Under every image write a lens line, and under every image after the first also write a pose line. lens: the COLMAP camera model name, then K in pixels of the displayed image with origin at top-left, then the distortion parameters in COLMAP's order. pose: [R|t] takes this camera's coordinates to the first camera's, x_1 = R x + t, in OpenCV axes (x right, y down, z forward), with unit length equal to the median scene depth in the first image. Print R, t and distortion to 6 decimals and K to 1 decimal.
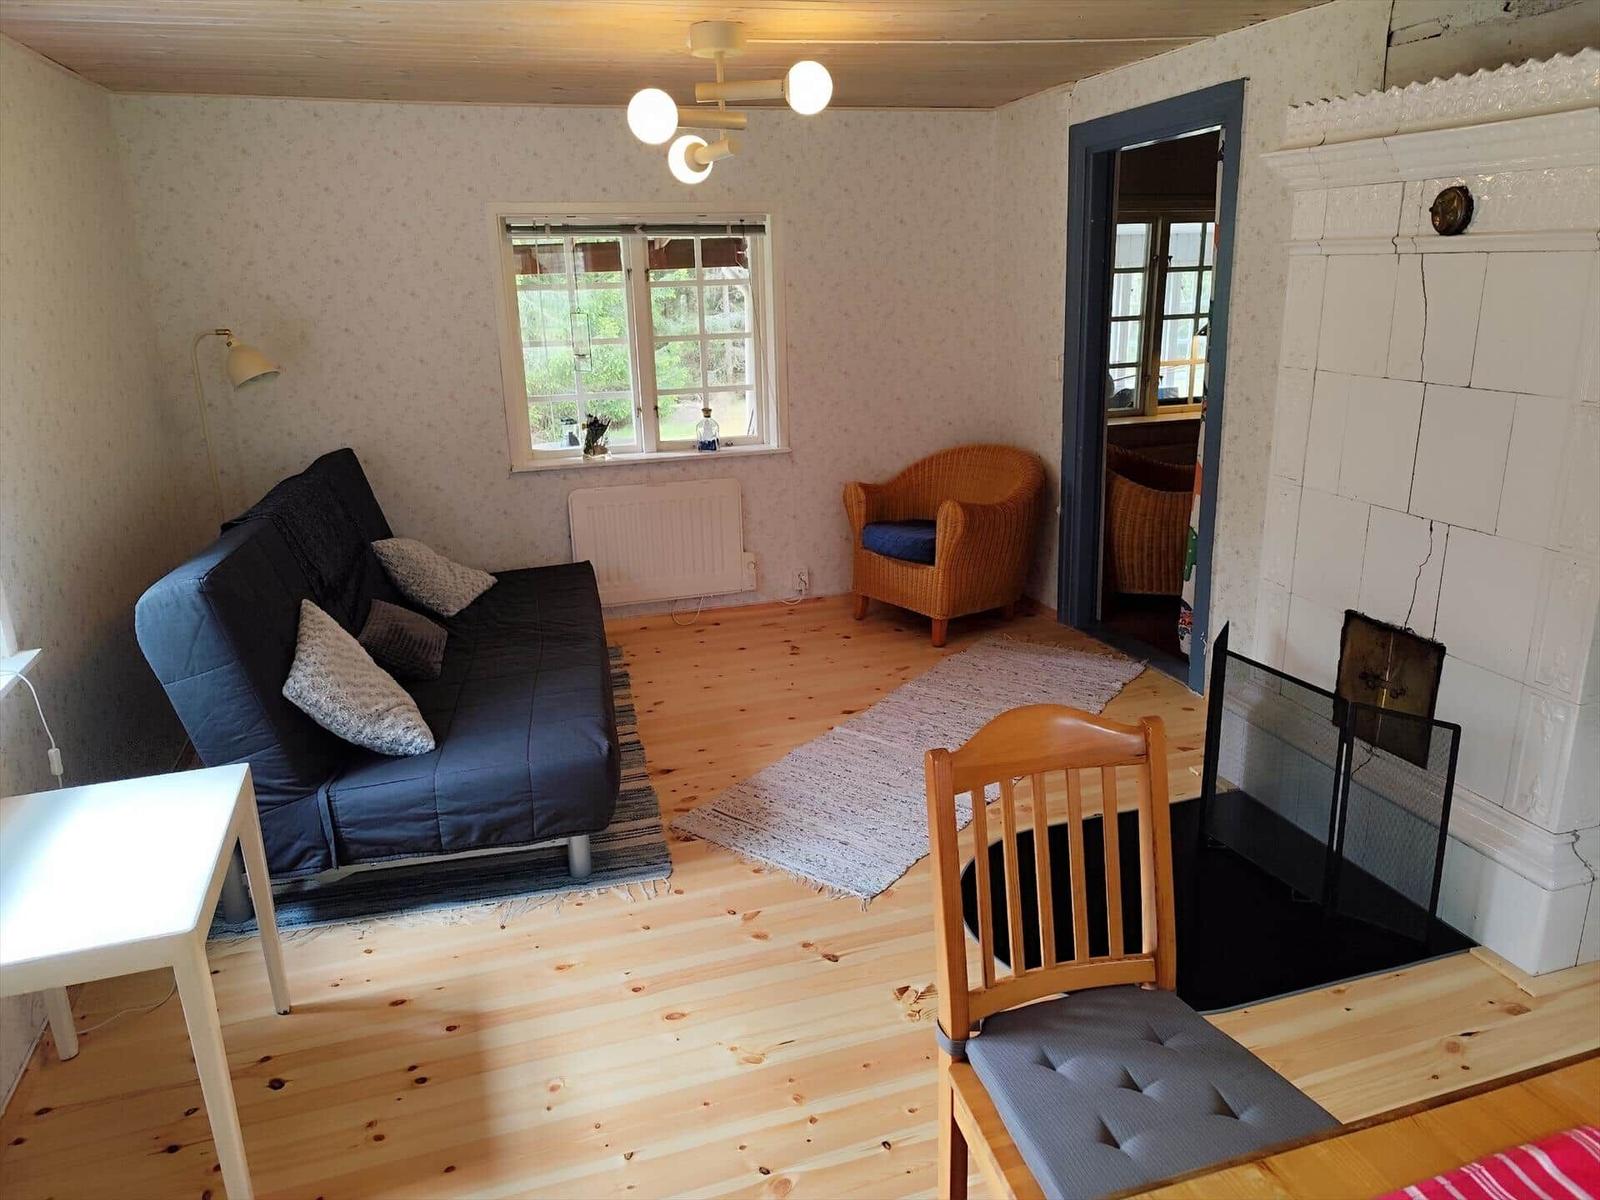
lens RADIAL K [[1135.6, 0, 797.3], [0, 1135.6, 599.5], [0, 0, 1]] dist [0.061713, 0.001103]
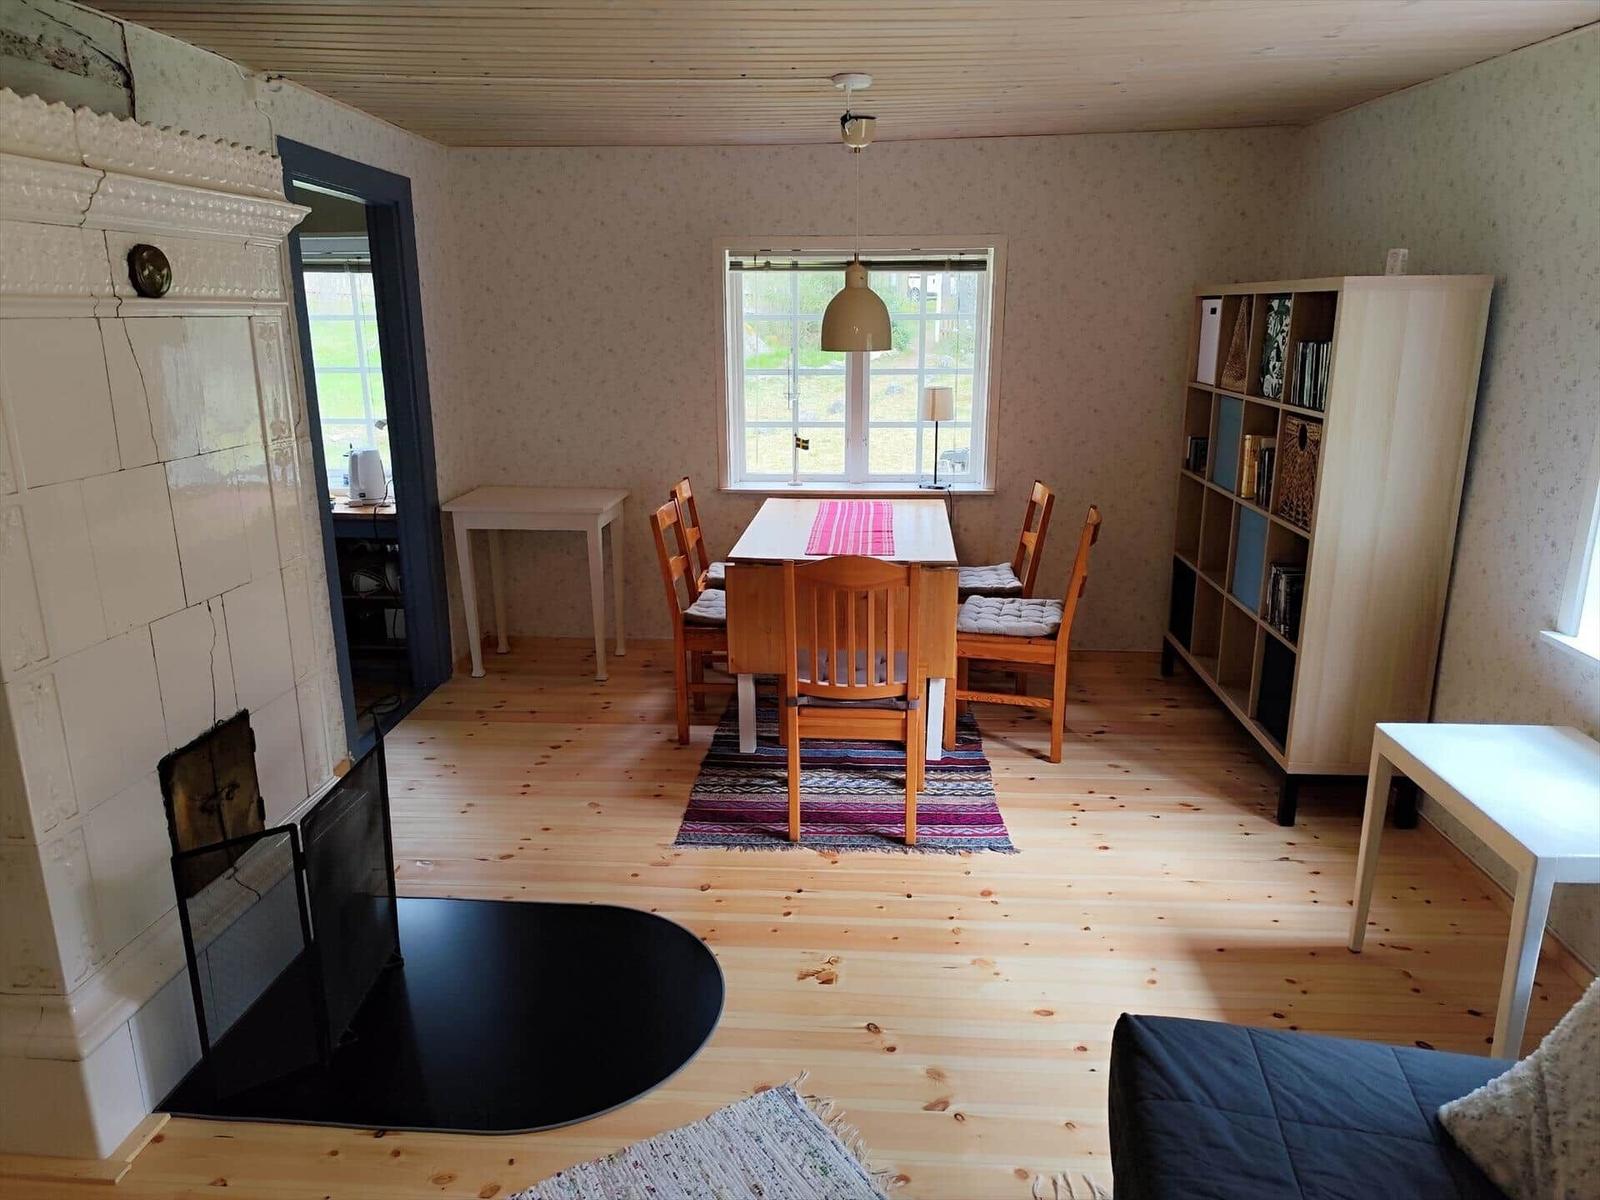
lens RADIAL K [[1135.6, 0, 799.8], [0, 1135.6, 602.9], [0, 0, 1]] dist [0.061713, 0.001103]
pose [[-0.928355, -0.074738, 0.364104, -0.229228], [0.125718, 0.858708, 0.496805, -0.464028], [-0.349790, 0.506986, -0.787790, 1.554345]]
